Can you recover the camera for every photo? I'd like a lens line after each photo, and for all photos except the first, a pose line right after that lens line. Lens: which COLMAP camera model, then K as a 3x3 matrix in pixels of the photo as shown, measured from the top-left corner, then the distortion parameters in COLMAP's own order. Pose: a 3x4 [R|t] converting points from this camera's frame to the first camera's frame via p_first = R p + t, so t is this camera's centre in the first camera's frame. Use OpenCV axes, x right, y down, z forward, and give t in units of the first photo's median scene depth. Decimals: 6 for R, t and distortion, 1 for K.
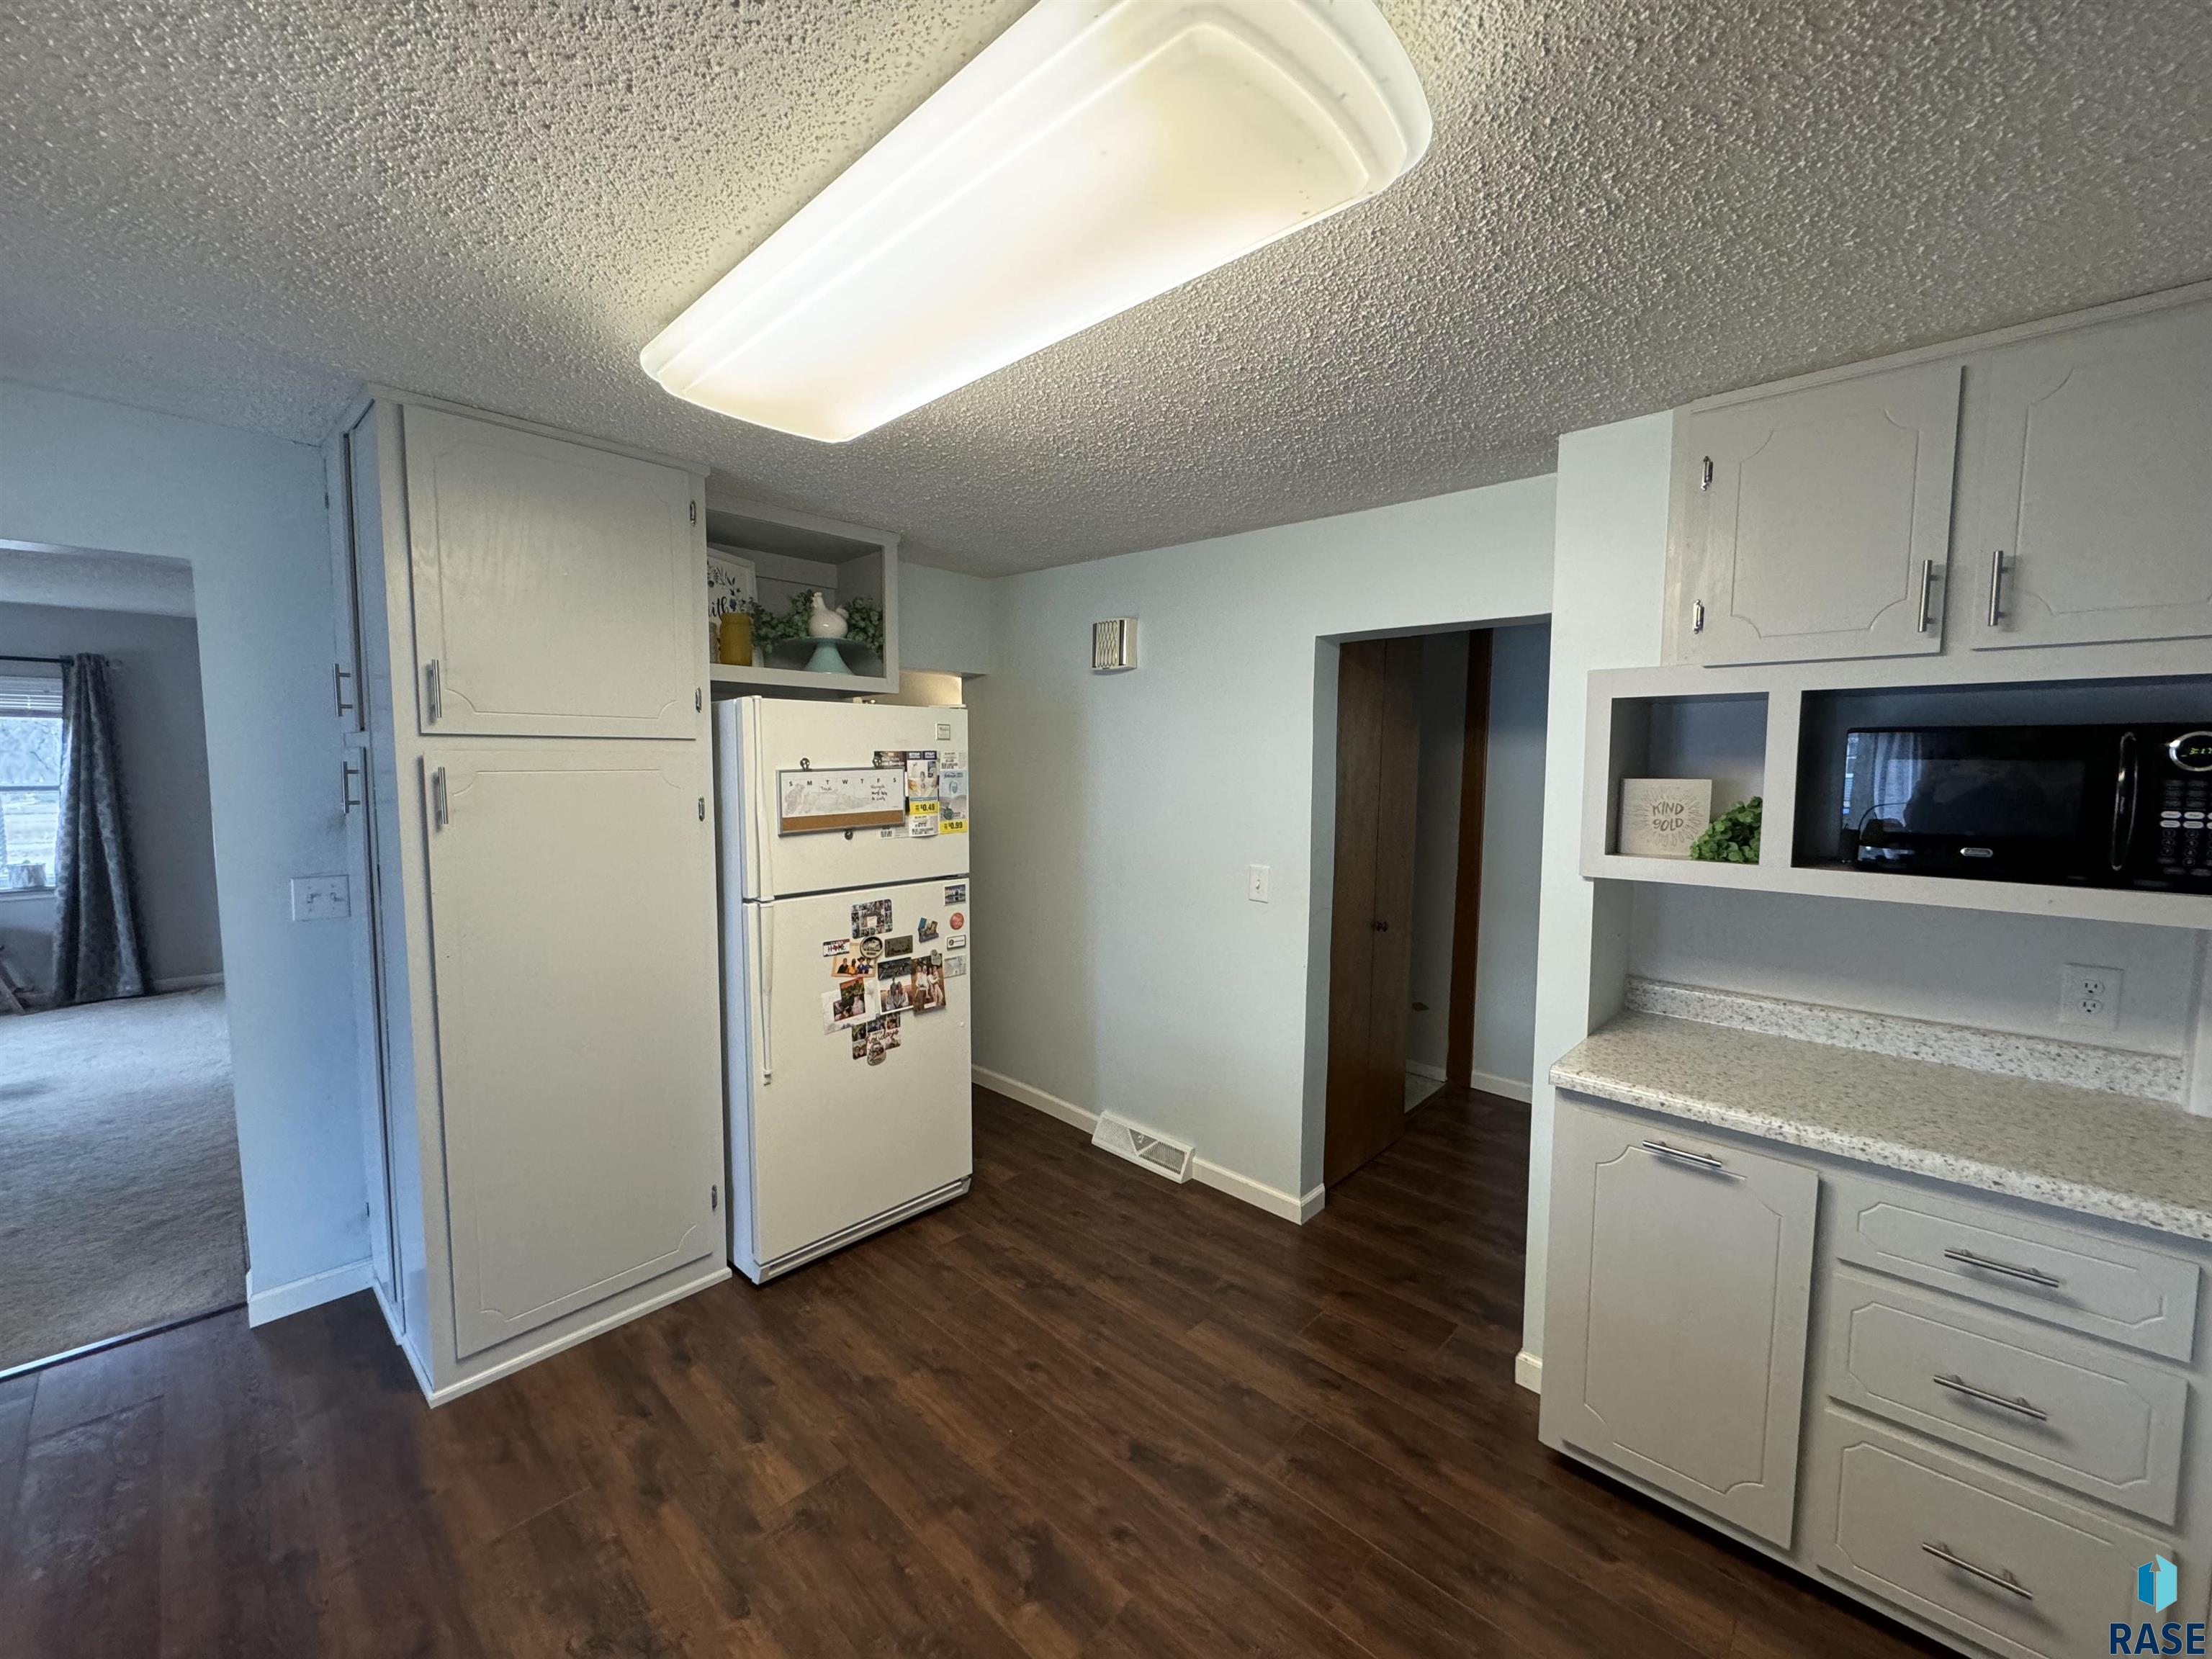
lens RADIAL K [[877.3, 0, 1103.2], [0, 877.3, 825.0], [0, 0, 1]] dist [-0.001622, 0.000207]
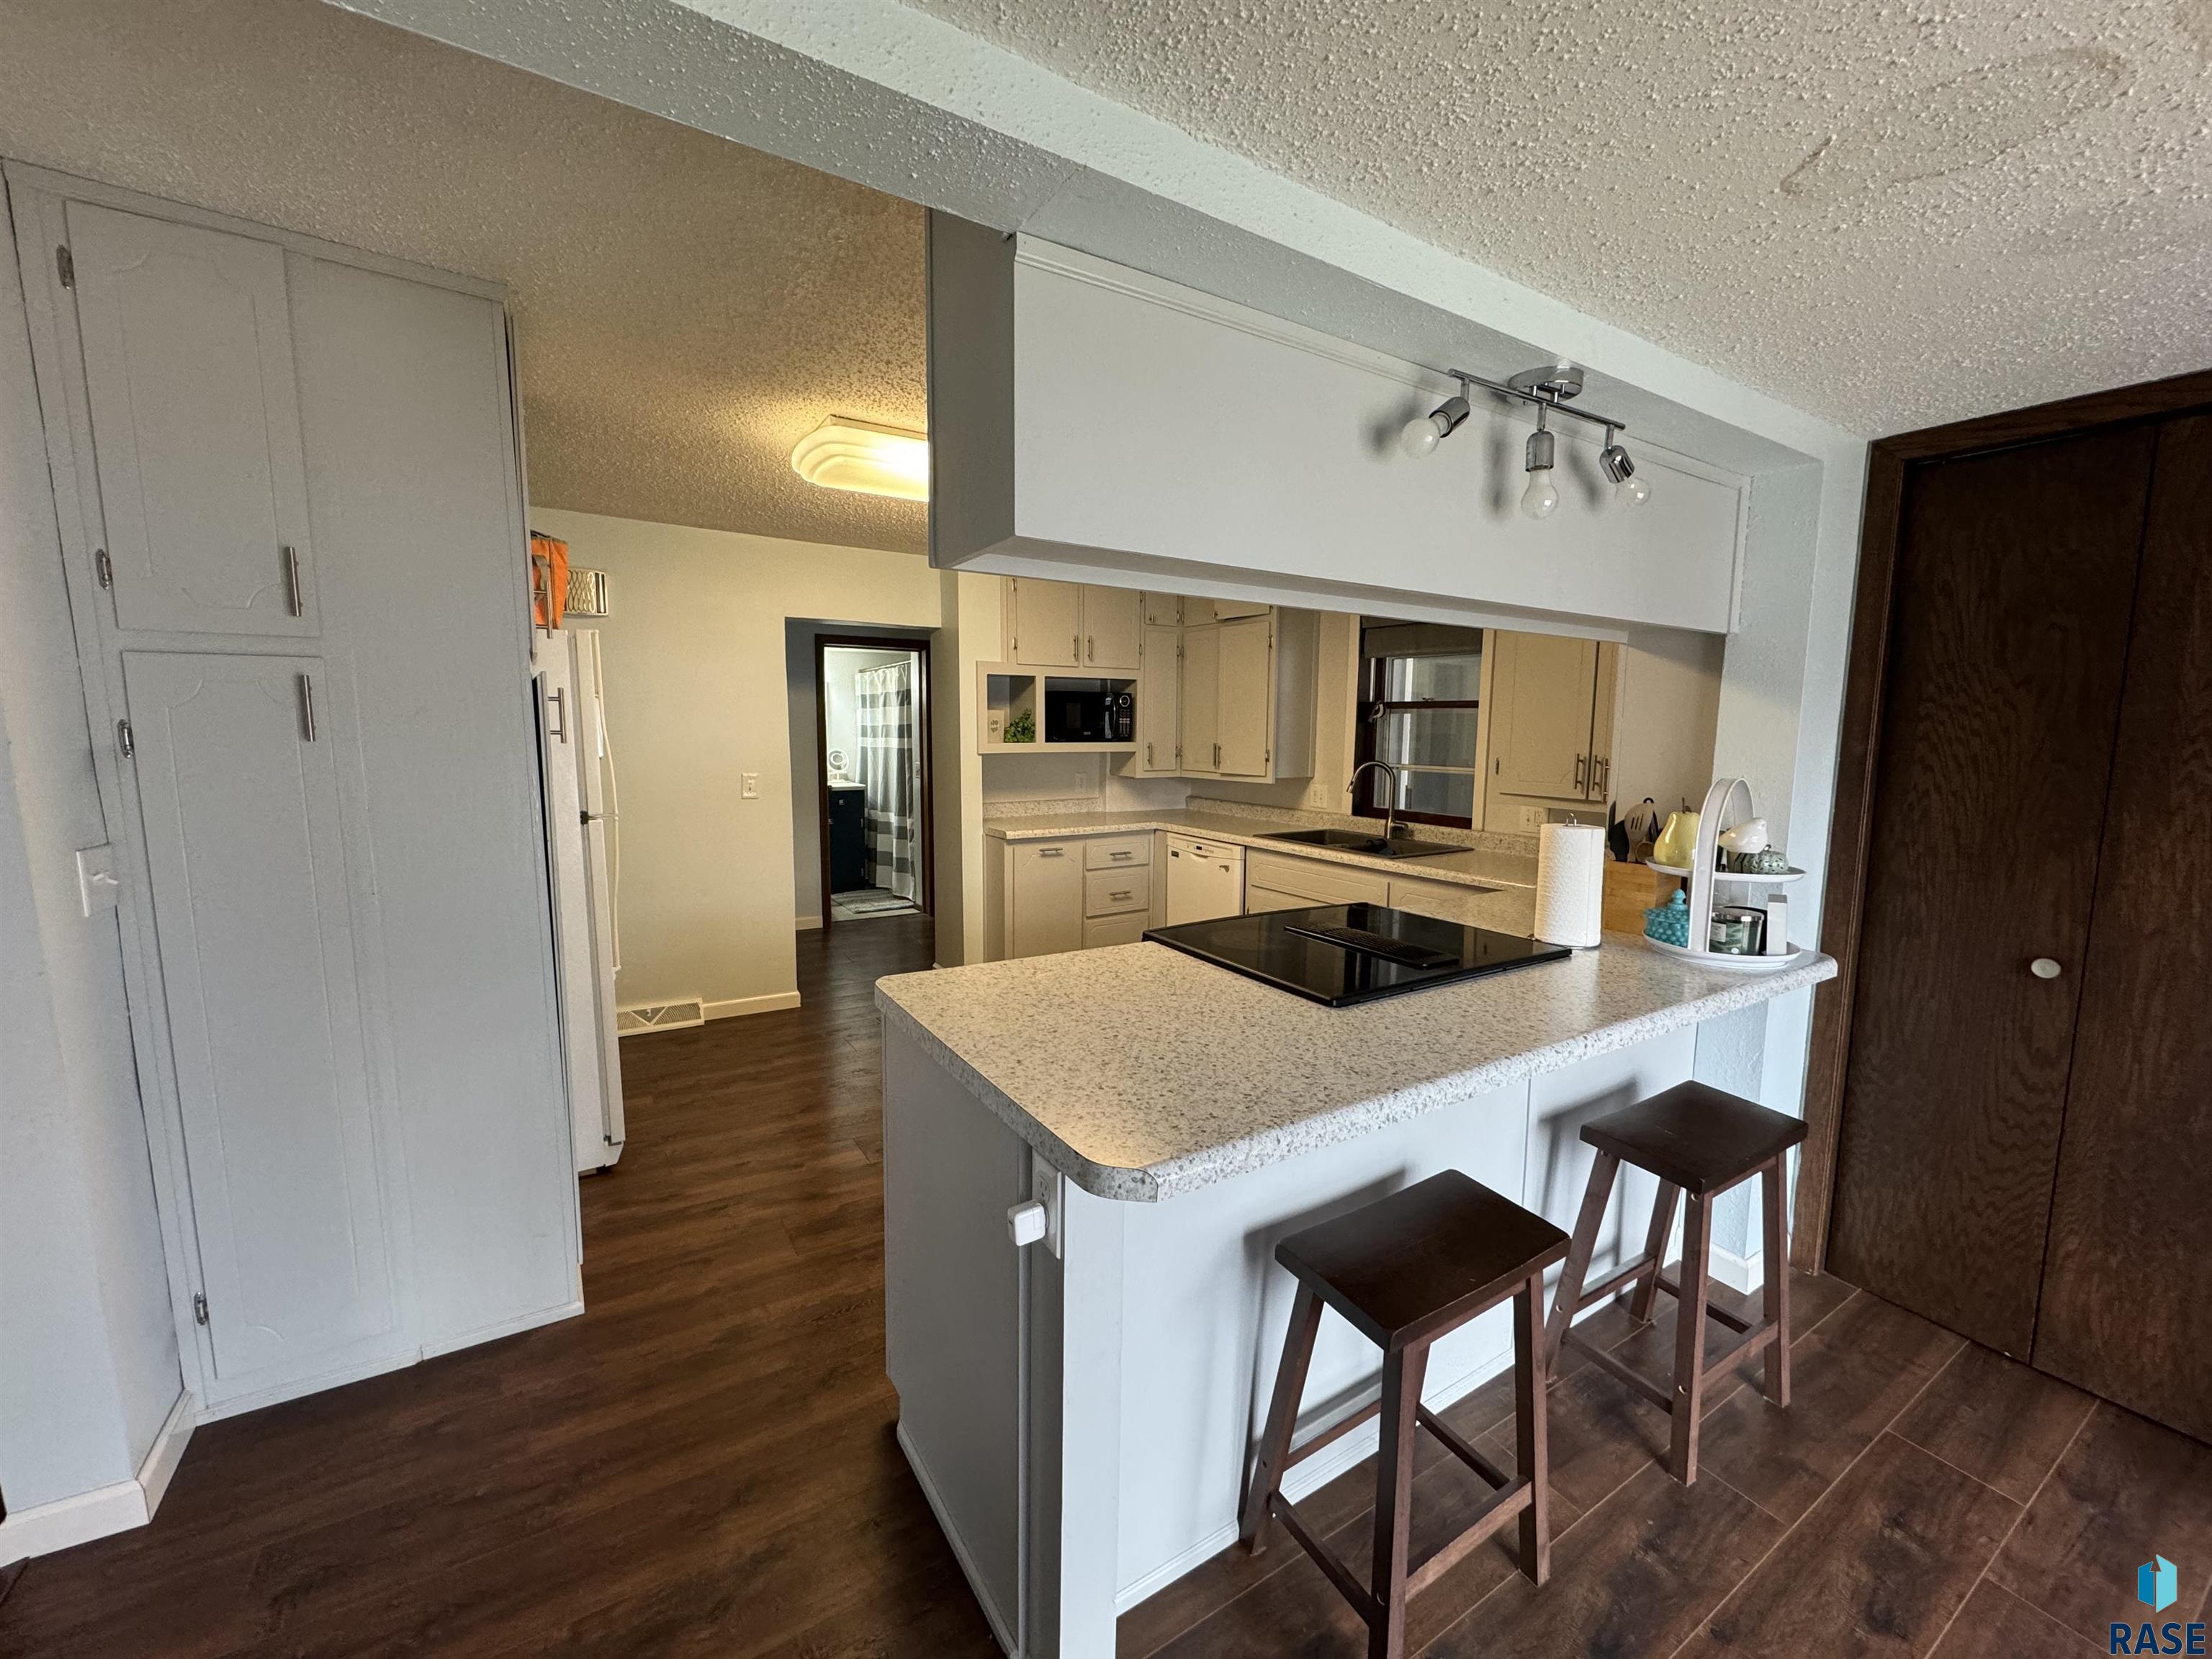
lens RADIAL K [[877.3, 0, 1103.2], [0, 877.3, 825.0], [0, 0, 1]] dist [-0.001622, 0.000207]
pose [[0.259055, -0.117731, 0.958660, -1.768167], [0.066004, 0.992381, 0.104036, 0.031108], [-0.963605, 0.036324, 0.264852, 0.129327]]
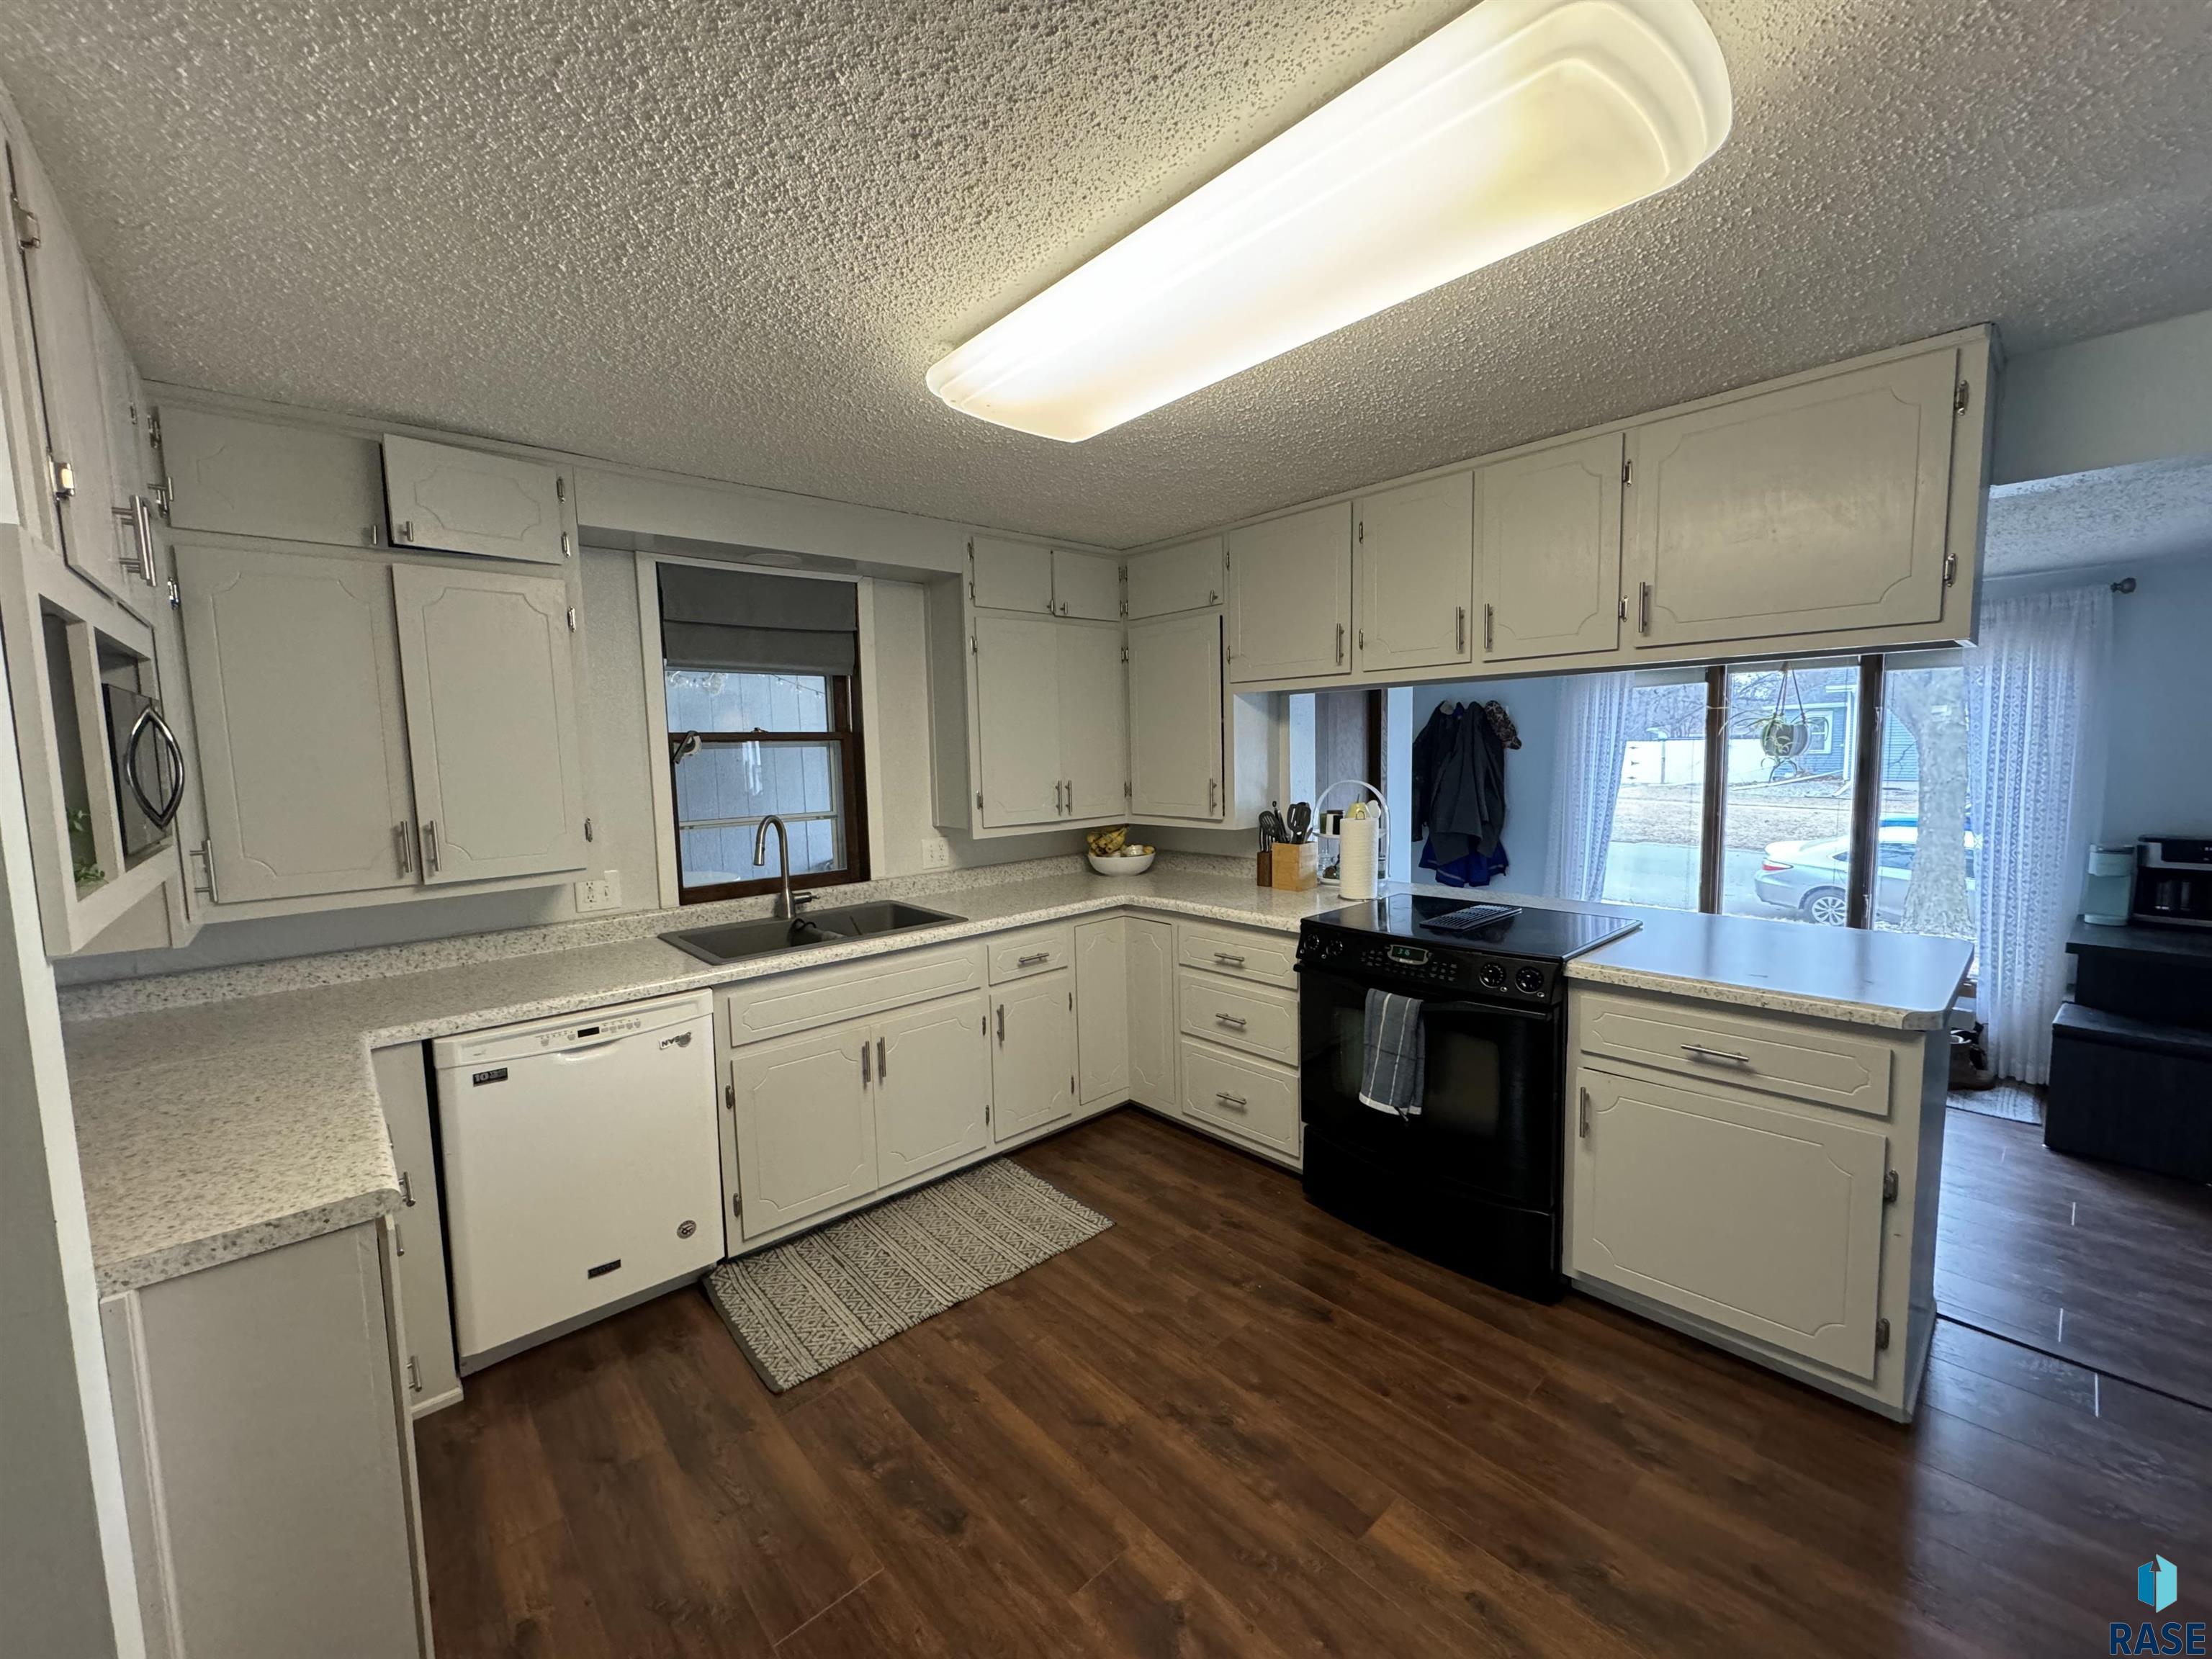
lens RADIAL K [[877.3, 0, 1103.2], [0, 877.3, 825.0], [0, 0, 1]] dist [-0.001622, 0.000207]
pose [[-0.996449, 0.003261, 0.084133, -0.076887], [0.017288, 0.985883, 0.166544, -0.096246], [-0.082402, 0.167407, -0.982438, 1.639029]]
